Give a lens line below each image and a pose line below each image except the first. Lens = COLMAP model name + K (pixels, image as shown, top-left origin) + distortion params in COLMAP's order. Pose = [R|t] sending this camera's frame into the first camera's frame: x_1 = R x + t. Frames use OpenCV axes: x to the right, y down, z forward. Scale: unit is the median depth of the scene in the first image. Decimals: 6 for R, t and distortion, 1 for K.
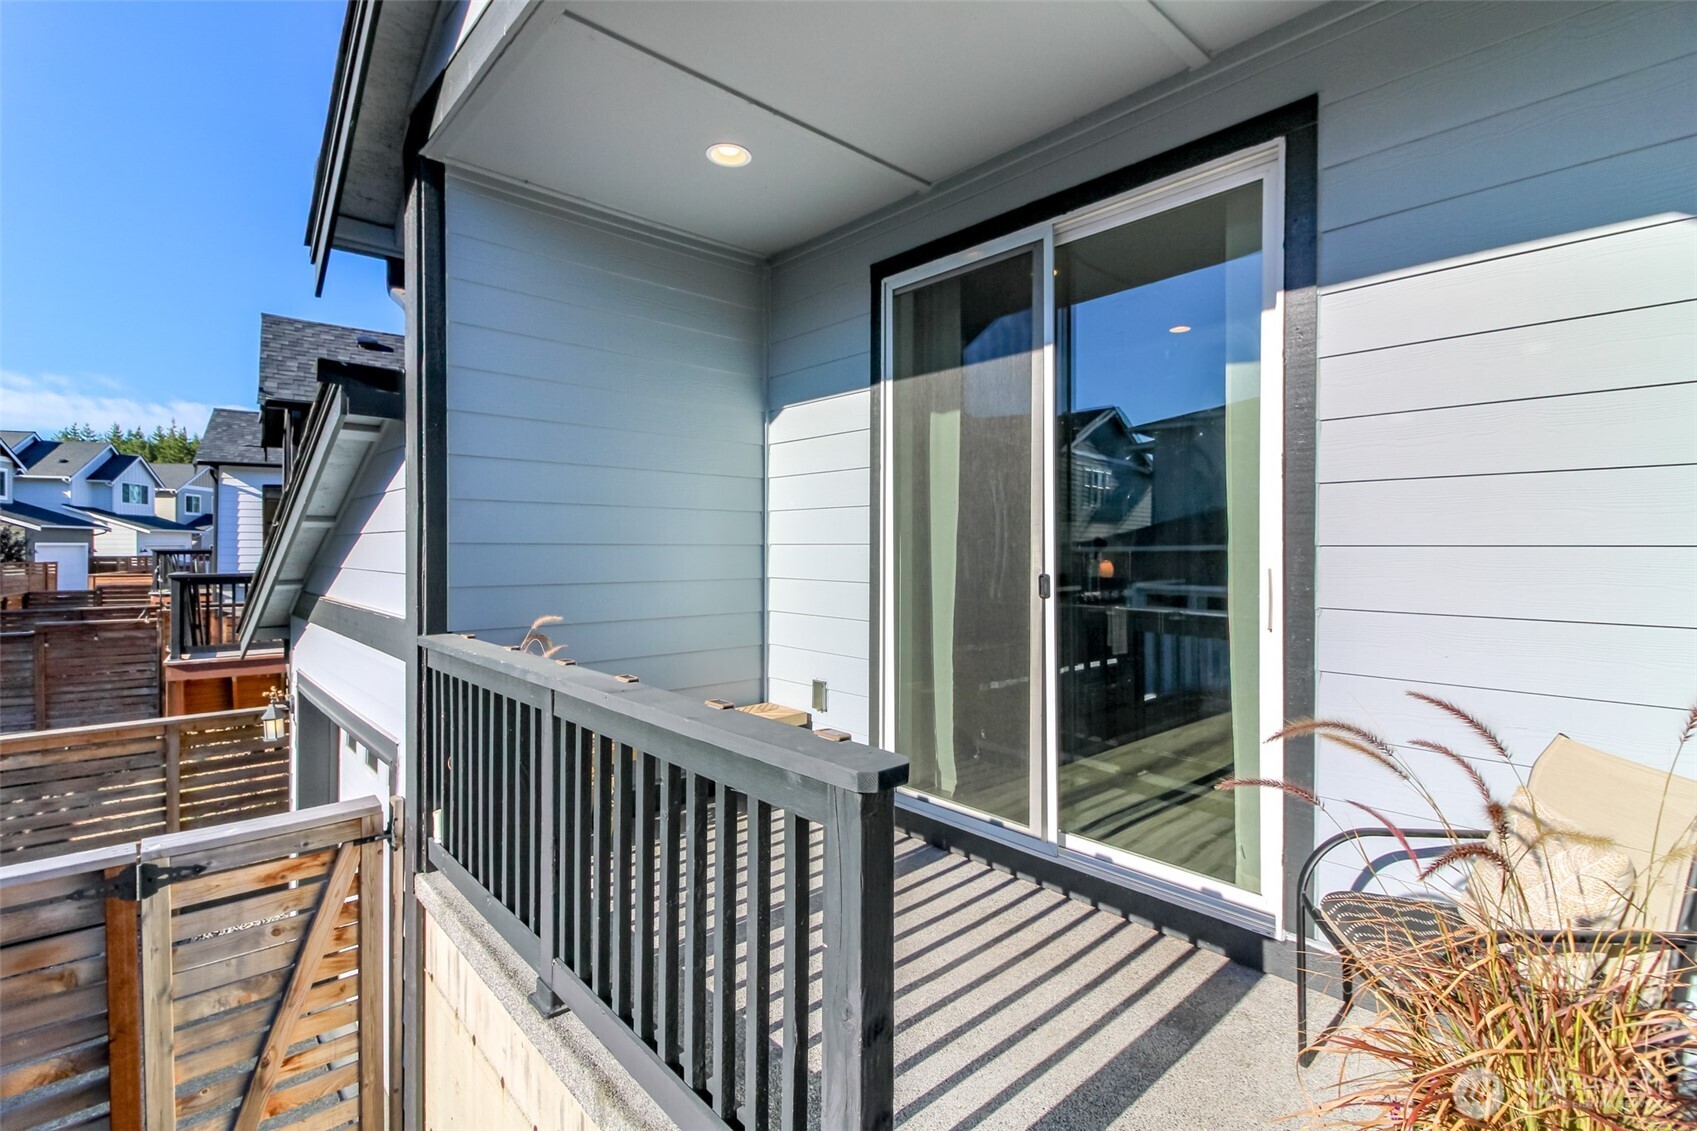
lens RADIAL K [[770.3, 0, 838.5], [0, 770.3, 531.0], [0, 0, 1]] dist [-0.001434, -0.005467]
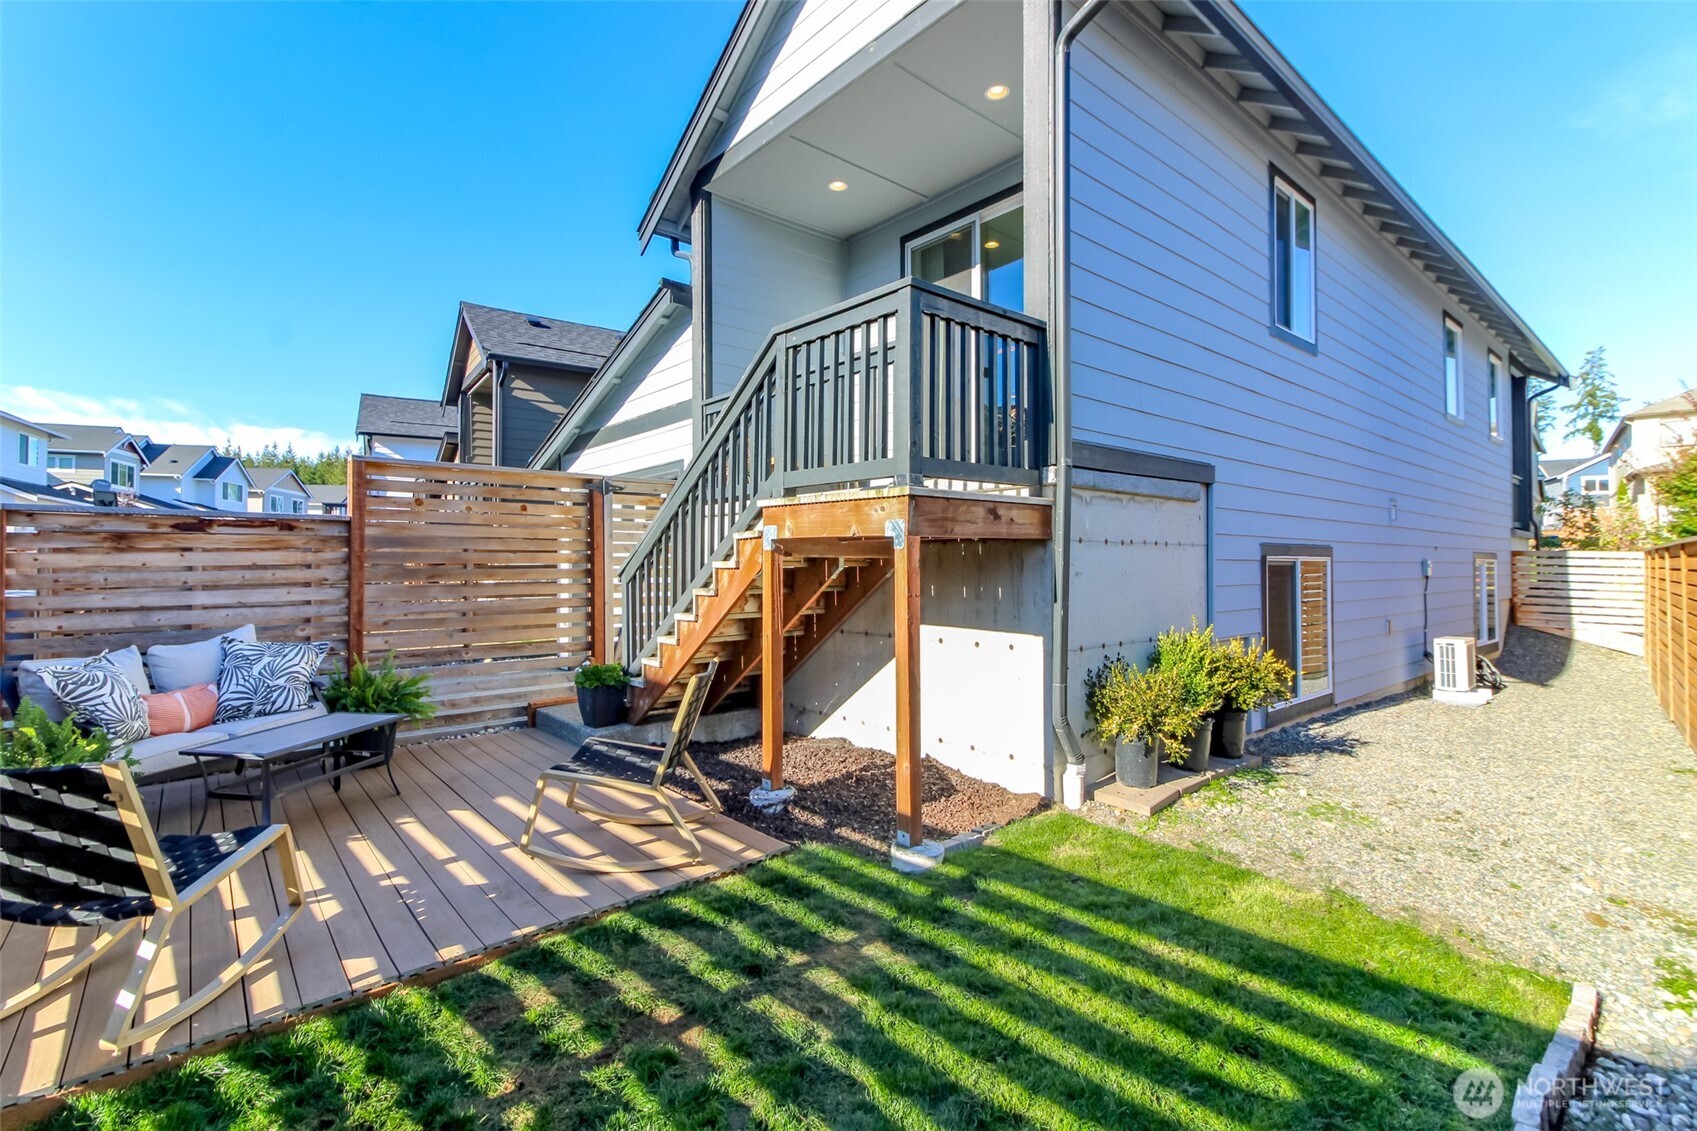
lens RADIAL K [[770.3, 0, 843.1], [0, 770.3, 555.3], [0, 0, 1]] dist [-0.001434, -0.005467]
pose [[0.999573, -0.004320, -0.028899, -0.059536], [0.004538, 0.999962, 0.007472, 0.511273], [0.028866, -0.007600, 0.999554, -1.120908]]
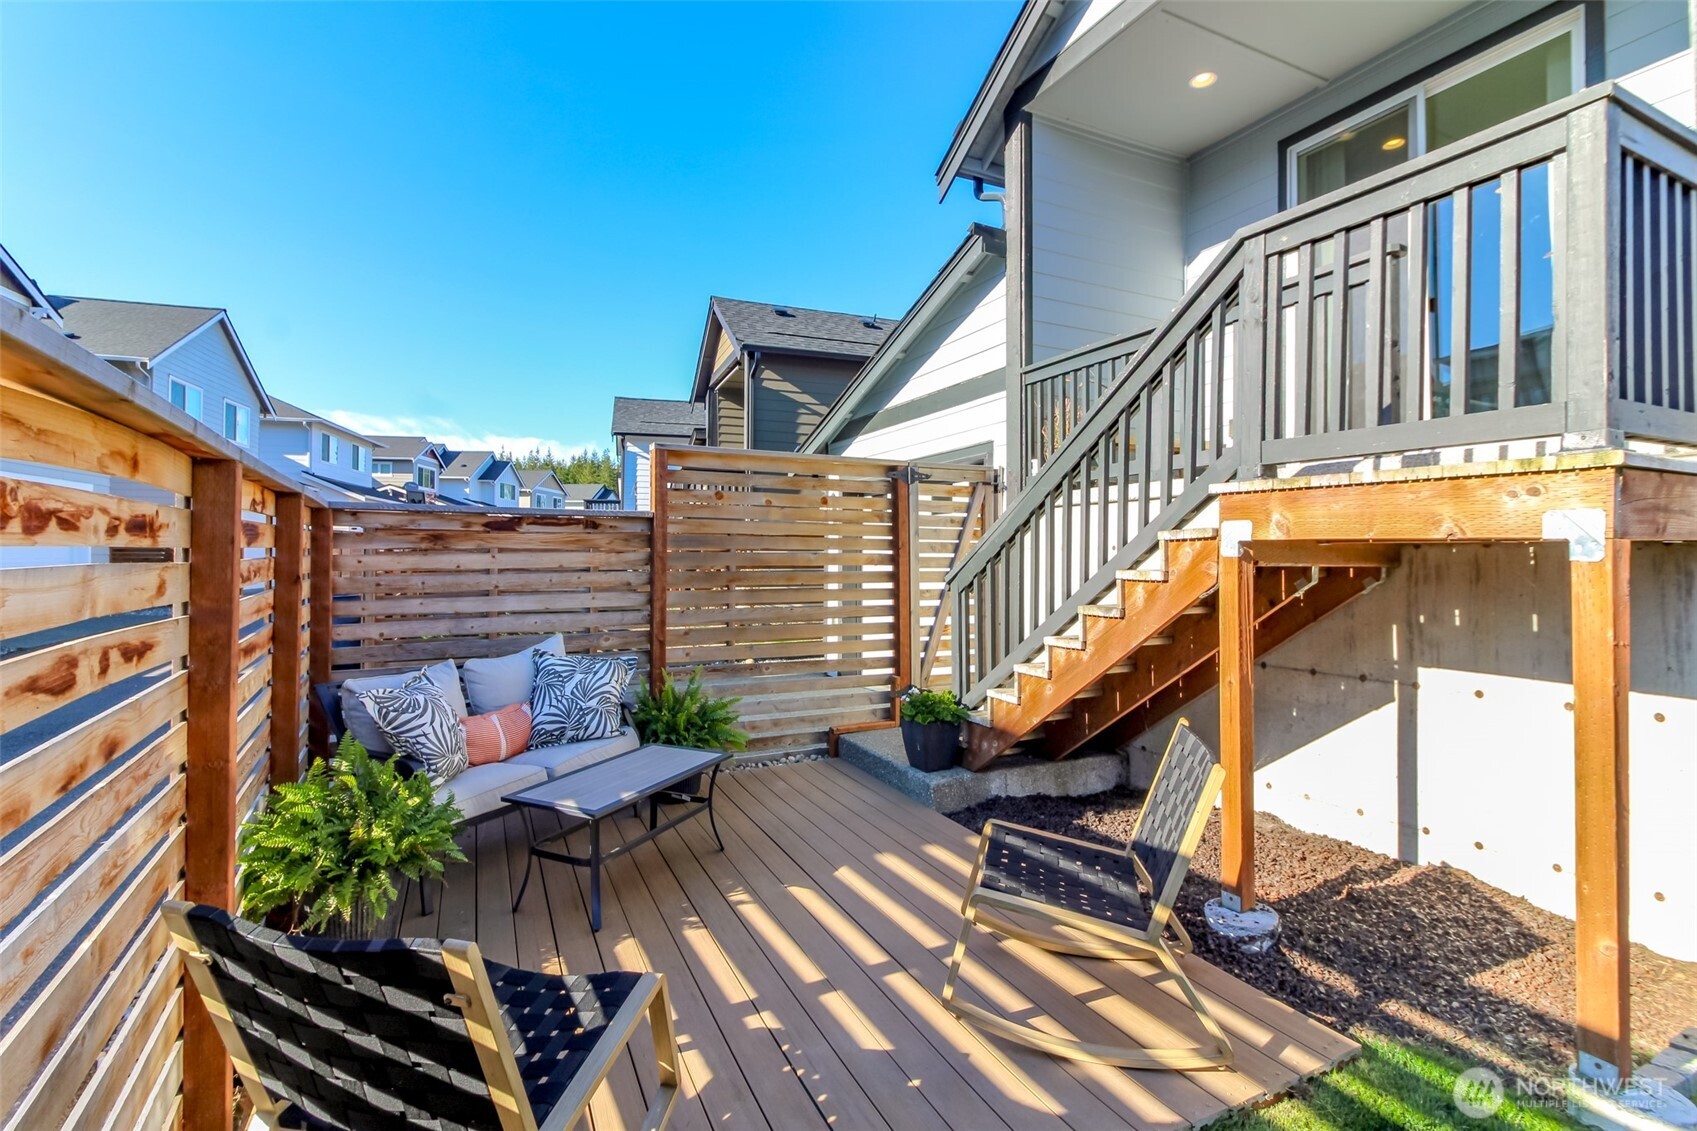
lens RADIAL K [[775.3, 0, 838.7], [0, 775.3, 550.1], [0, 0, 1]] dist [0.004730, -0.005948]
pose [[0.957003, 0.000004, -0.290077, -0.375907], [0.002871, 0.999951, 0.009488, 0.495539], [0.290062, -0.009913, 0.956956, -0.830091]]
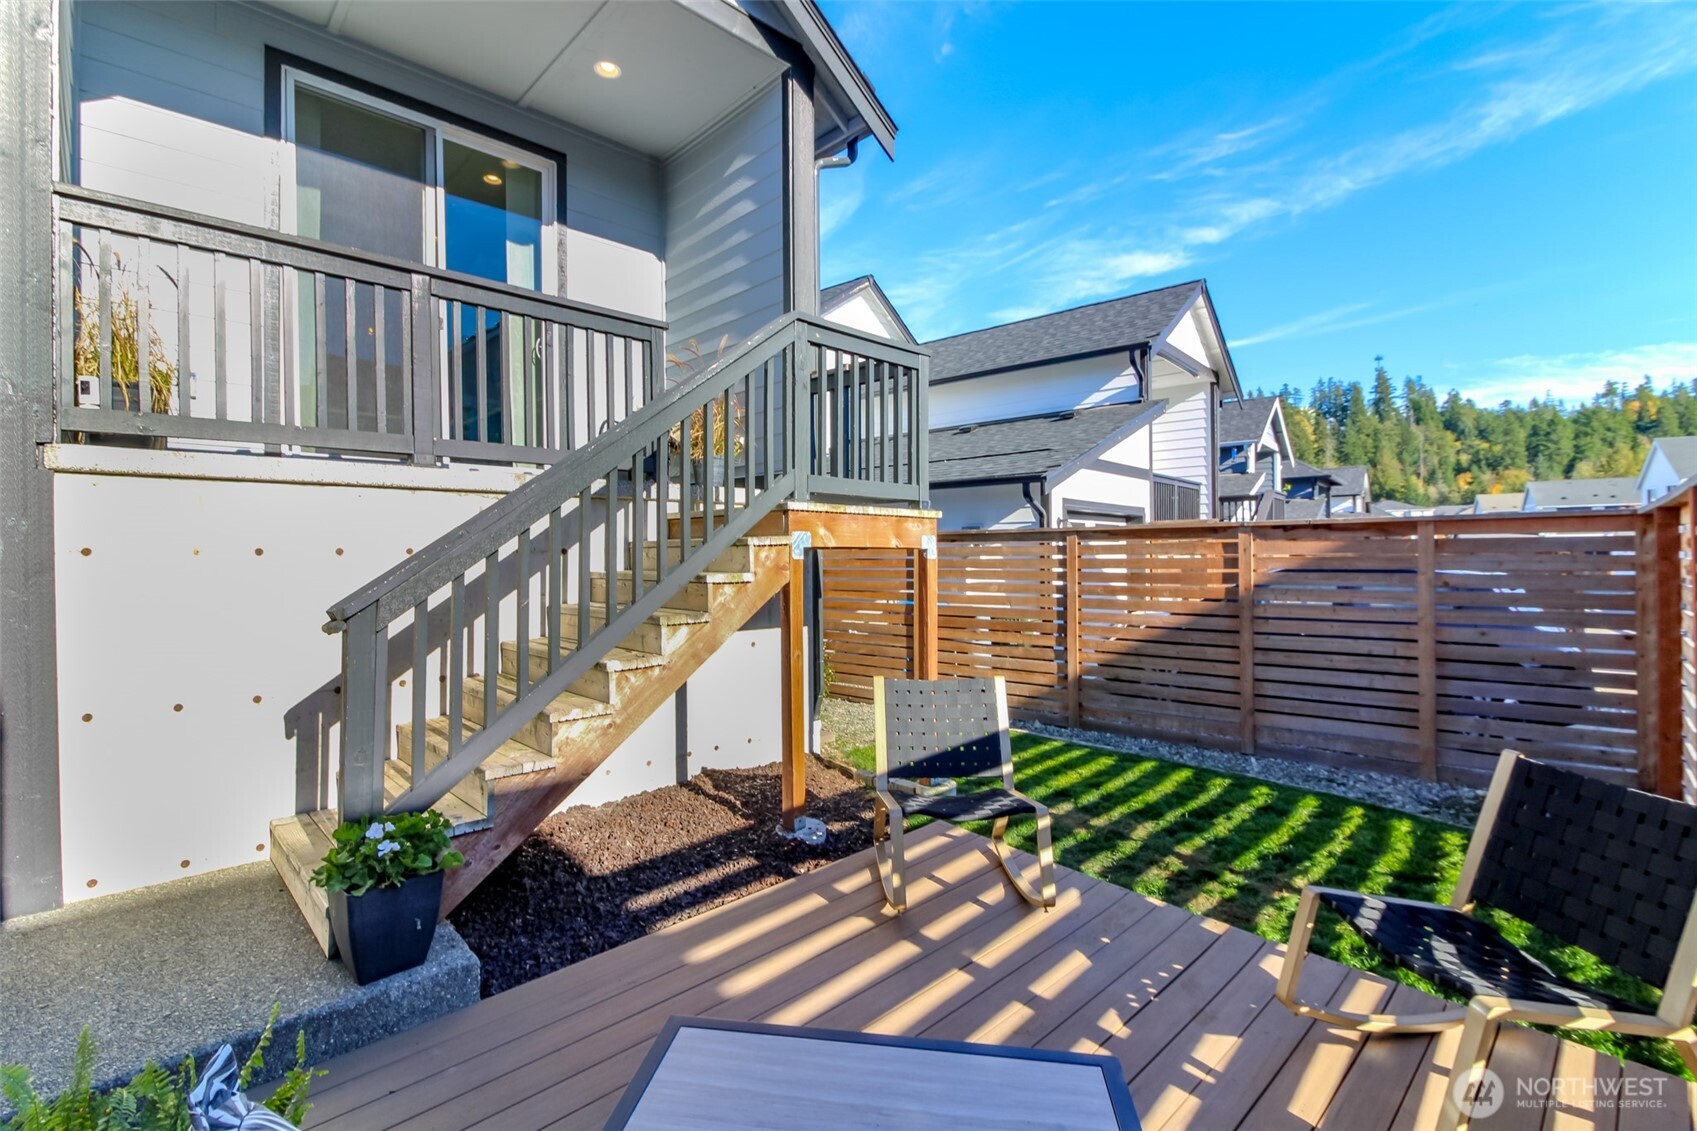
lens RADIAL K [[770.3, 0, 836.9], [0, 770.3, 554.1], [0, 0, 1]] dist [-0.001434, -0.005467]
pose [[-0.030047, -0.003576, 0.999542, -1.310276], [-0.017346, 0.999845, 0.003055, 0.500584], [-0.999398, -0.017247, -0.030105, 0.076188]]
